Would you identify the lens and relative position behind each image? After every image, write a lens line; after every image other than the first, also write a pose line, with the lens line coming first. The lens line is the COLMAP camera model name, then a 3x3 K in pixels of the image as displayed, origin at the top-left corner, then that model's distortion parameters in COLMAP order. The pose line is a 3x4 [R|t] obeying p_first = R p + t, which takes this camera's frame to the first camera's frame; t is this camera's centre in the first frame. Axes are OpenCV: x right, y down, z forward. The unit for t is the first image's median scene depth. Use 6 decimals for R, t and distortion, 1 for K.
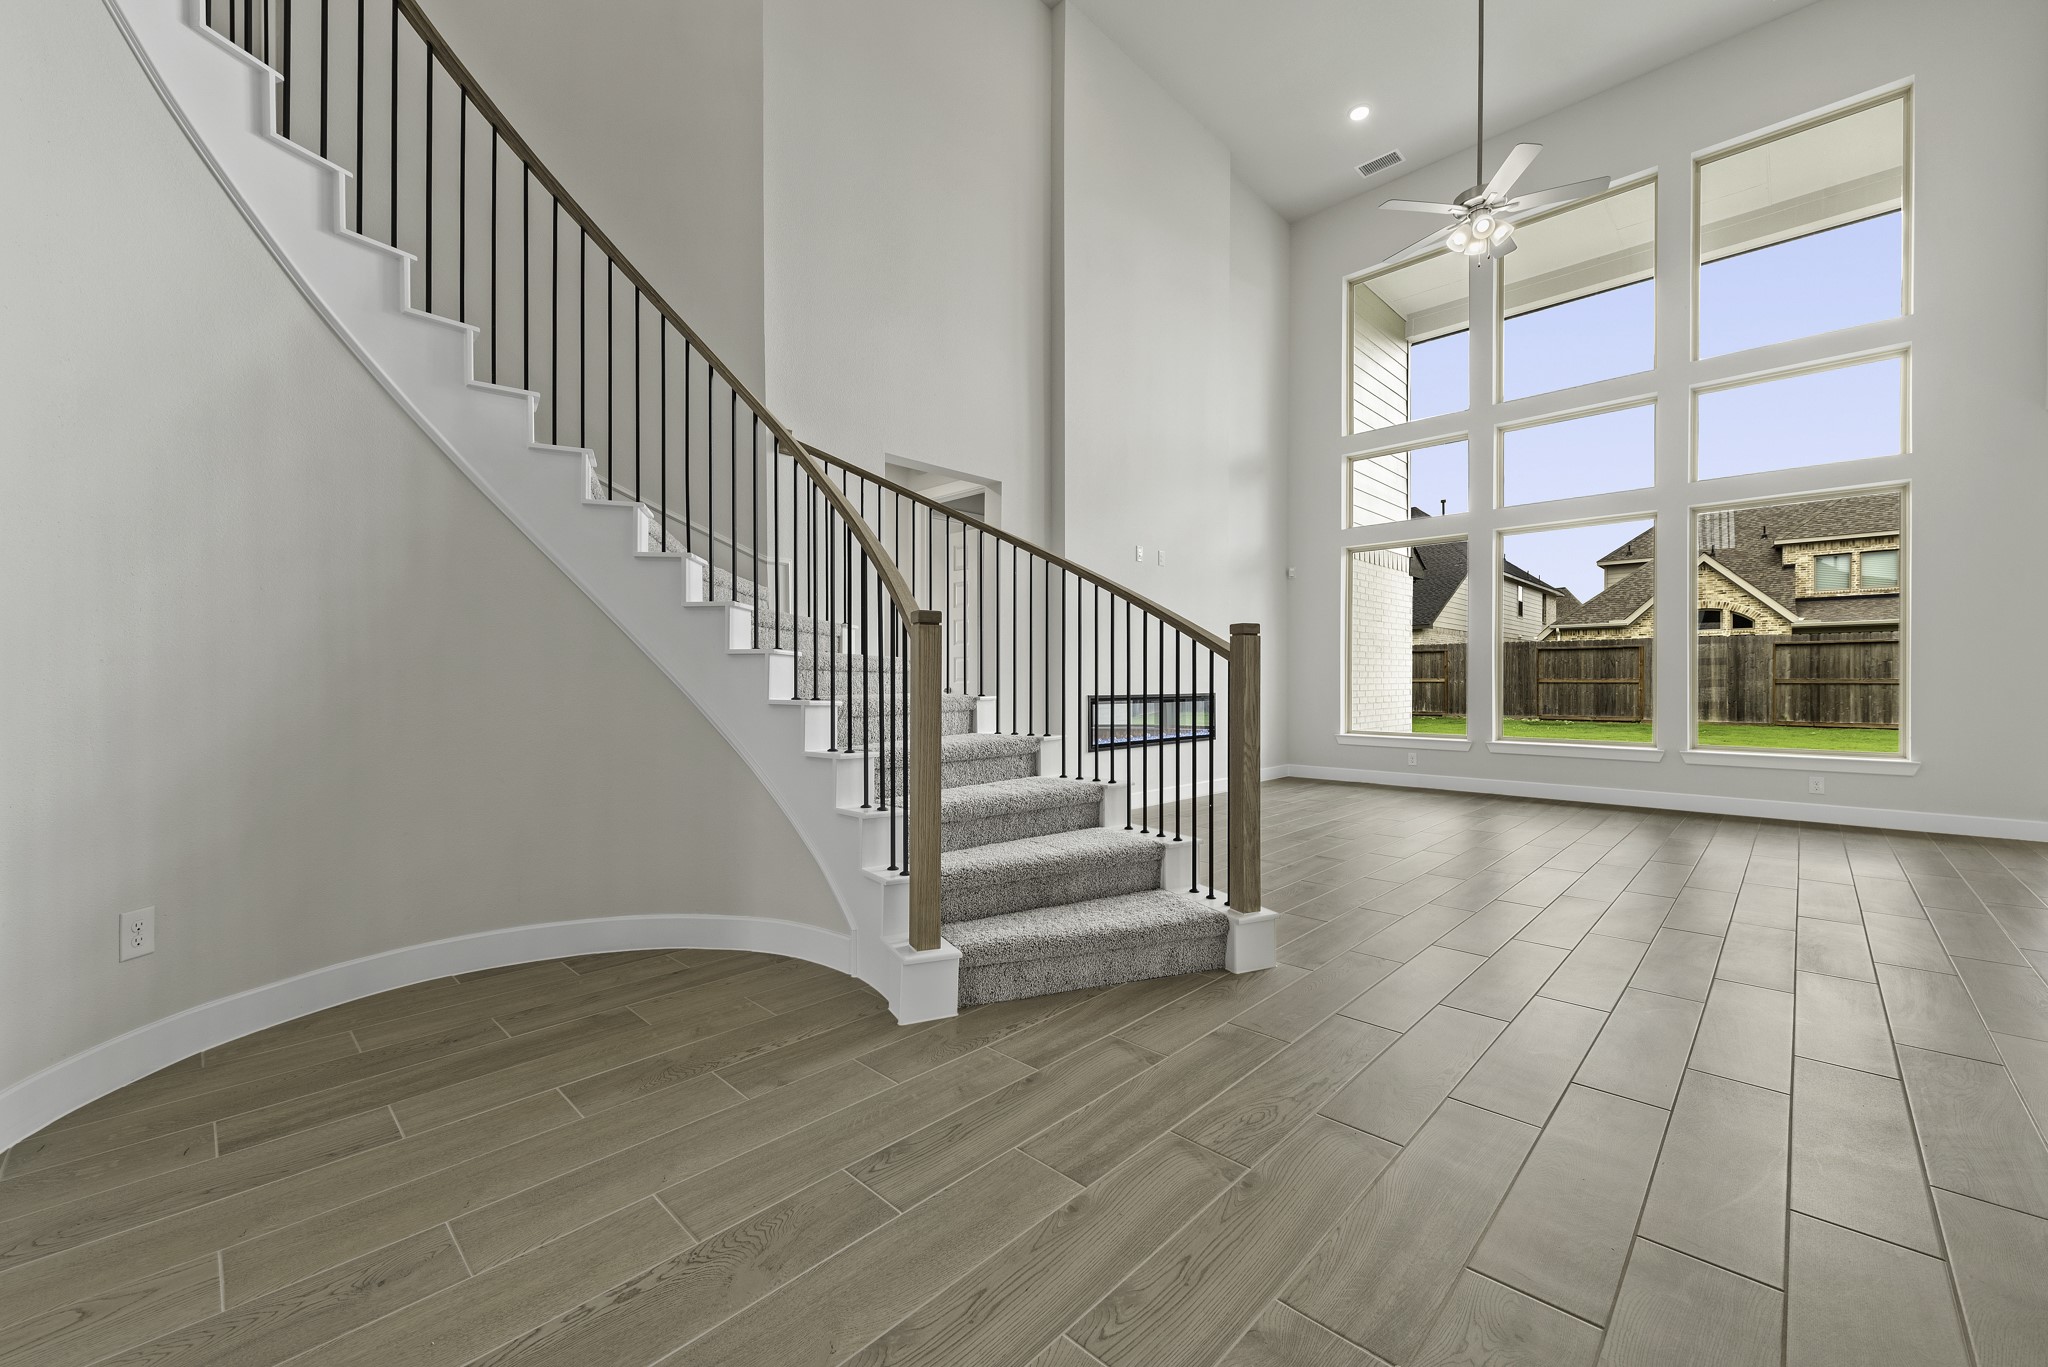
lens RADIAL K [[797.9, 0, 1030.5], [0, 797.9, 682.2], [0, 0, 1]] dist [0.011852, -0.002664]
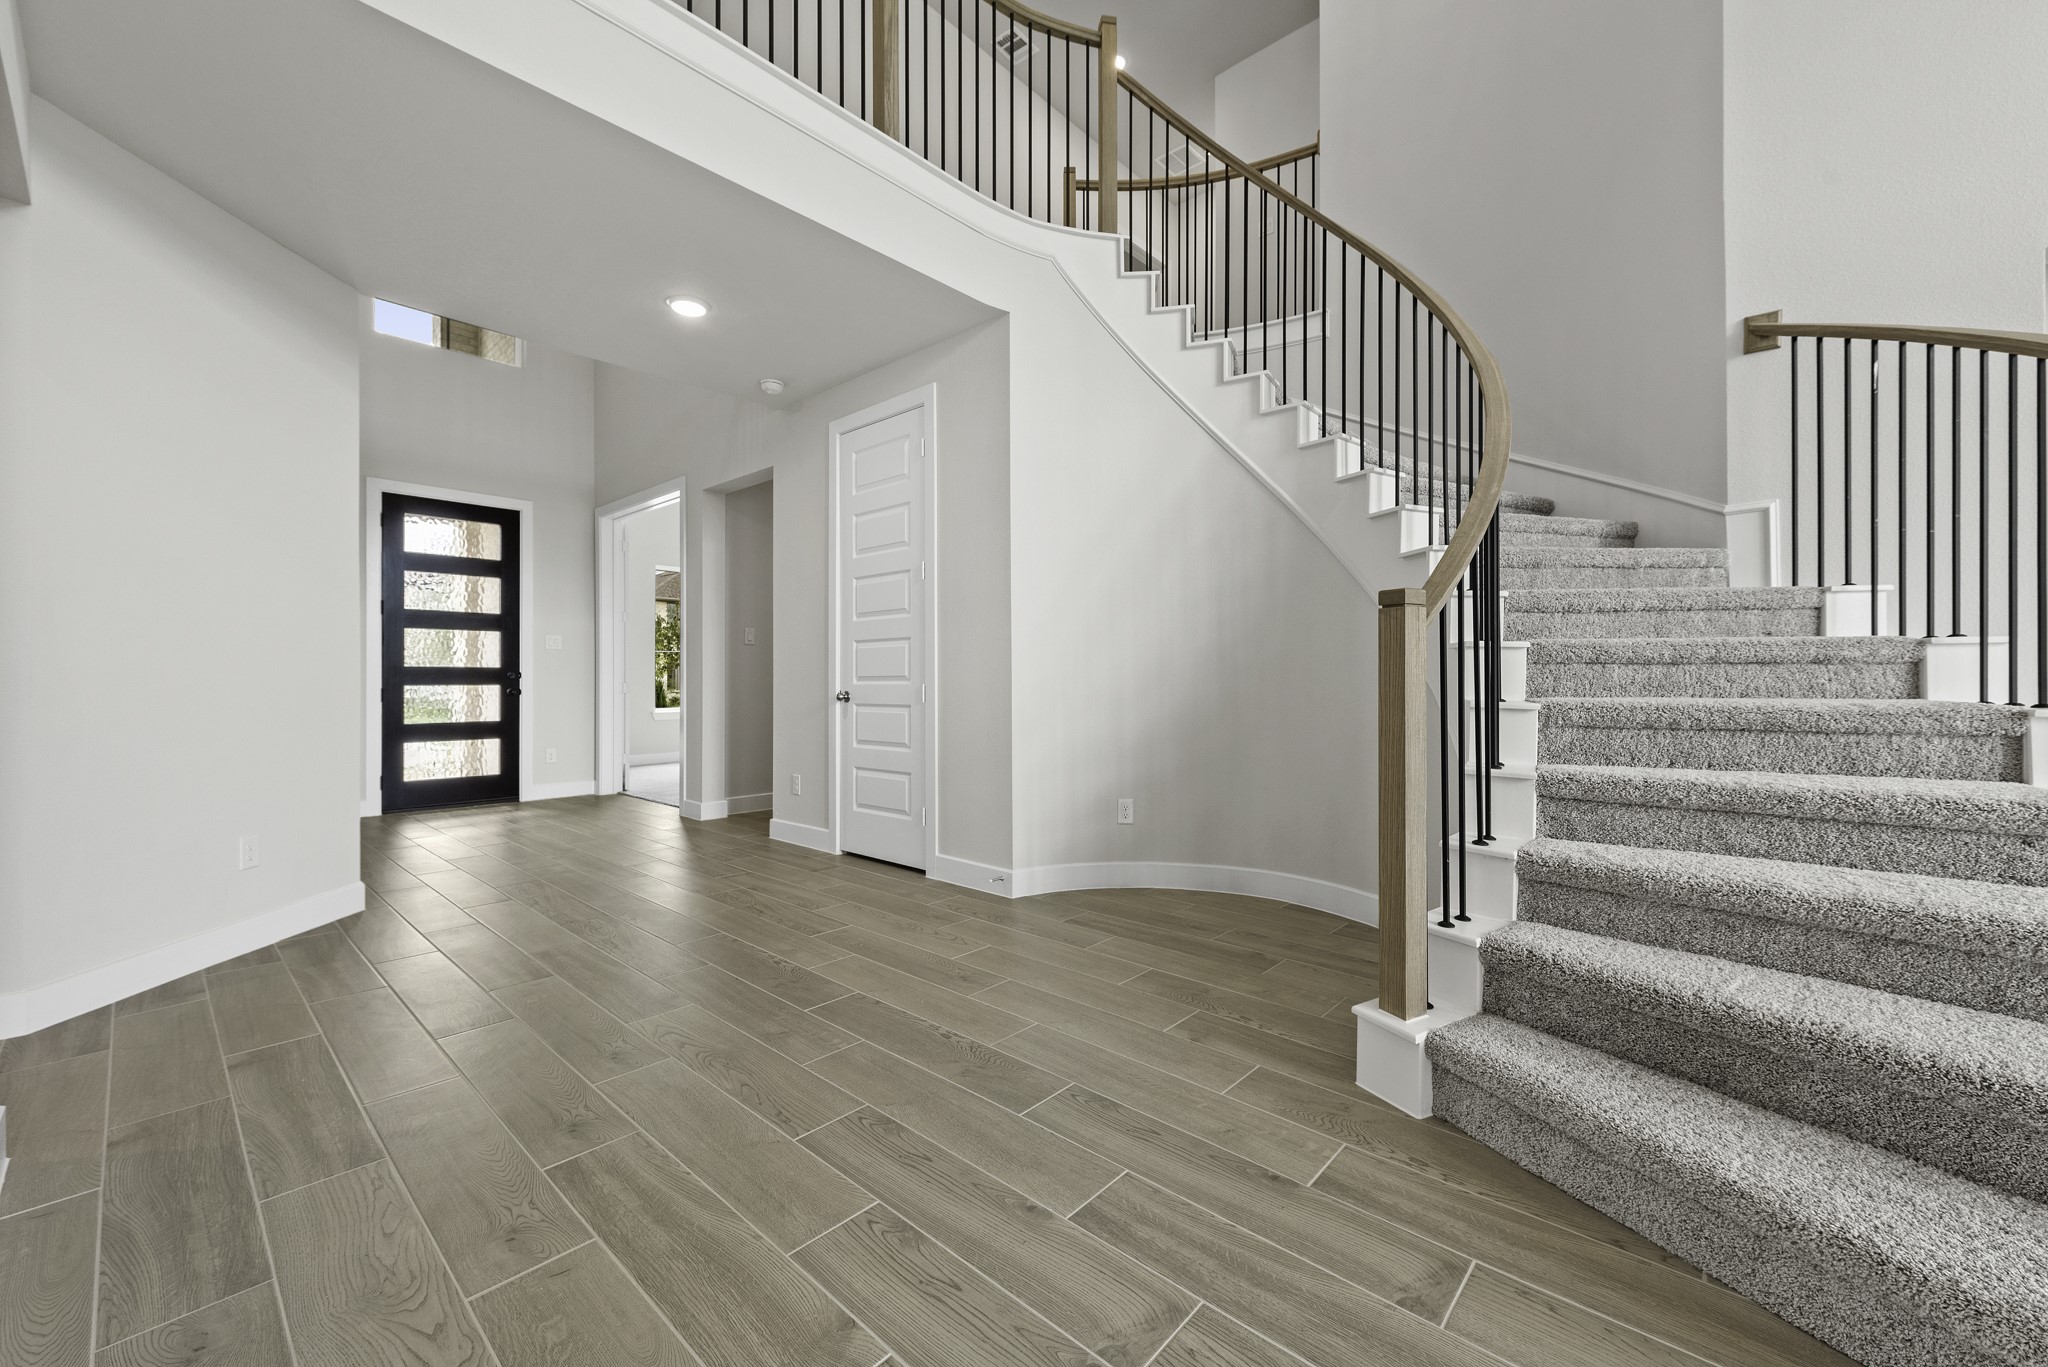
lens RADIAL K [[797.9, 0, 1021.3], [0, 797.9, 675.2], [0, 0, 1]] dist [0.011852, -0.002664]
pose [[0.030249, -0.004866, -0.999531, 0.771035], [0.000521, 0.999988, -0.004852, 0.000096], [0.999542, -0.000374, 0.030251, 0.703692]]
